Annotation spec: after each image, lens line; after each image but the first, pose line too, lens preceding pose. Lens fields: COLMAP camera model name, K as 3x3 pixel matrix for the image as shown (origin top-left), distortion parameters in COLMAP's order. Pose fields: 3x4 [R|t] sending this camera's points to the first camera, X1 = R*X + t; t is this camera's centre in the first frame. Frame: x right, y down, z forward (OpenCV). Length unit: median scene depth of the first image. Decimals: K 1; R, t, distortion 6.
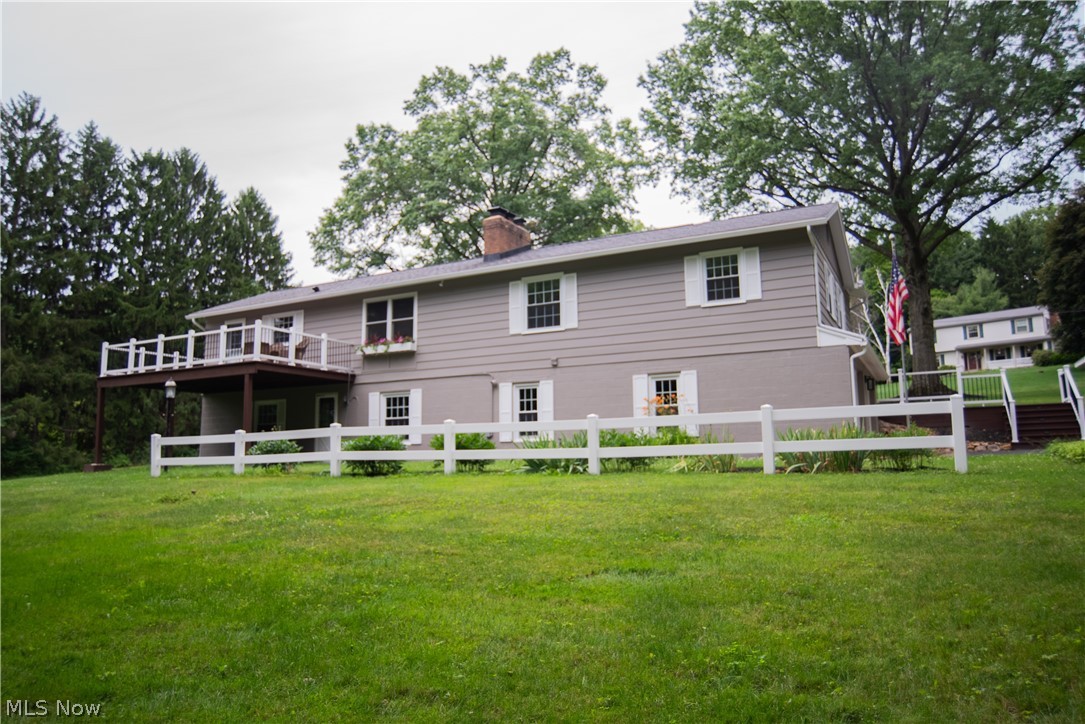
lens RADIAL K [[726.2, 0, 542.7], [0, 726.2, 362.9], [0, 0, 1]] dist [-0.064617, 0.002137]
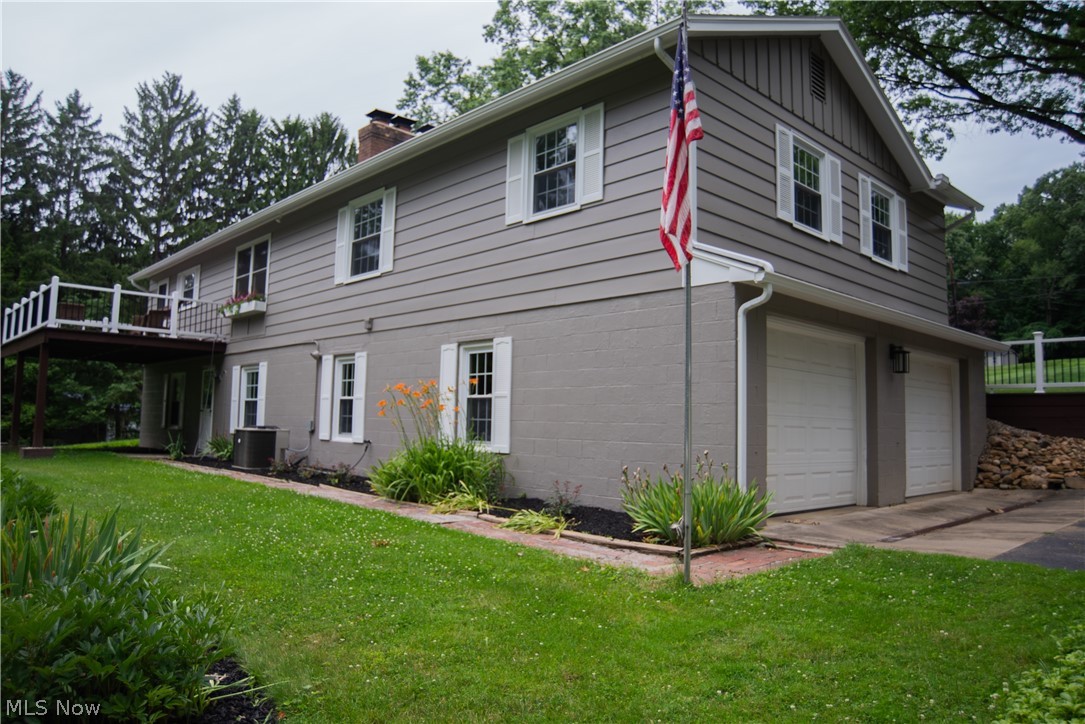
lens RADIAL K [[726.2, 0, 542.0], [0, 726.2, 360.4], [0, 0, 1]] dist [-0.064617, 0.002137]
pose [[0.943661, 0.005085, -0.330875, 0.306767], [0.011569, 0.998764, 0.048345, 0.001269], [0.330712, -0.049449, 0.942435, 0.340072]]
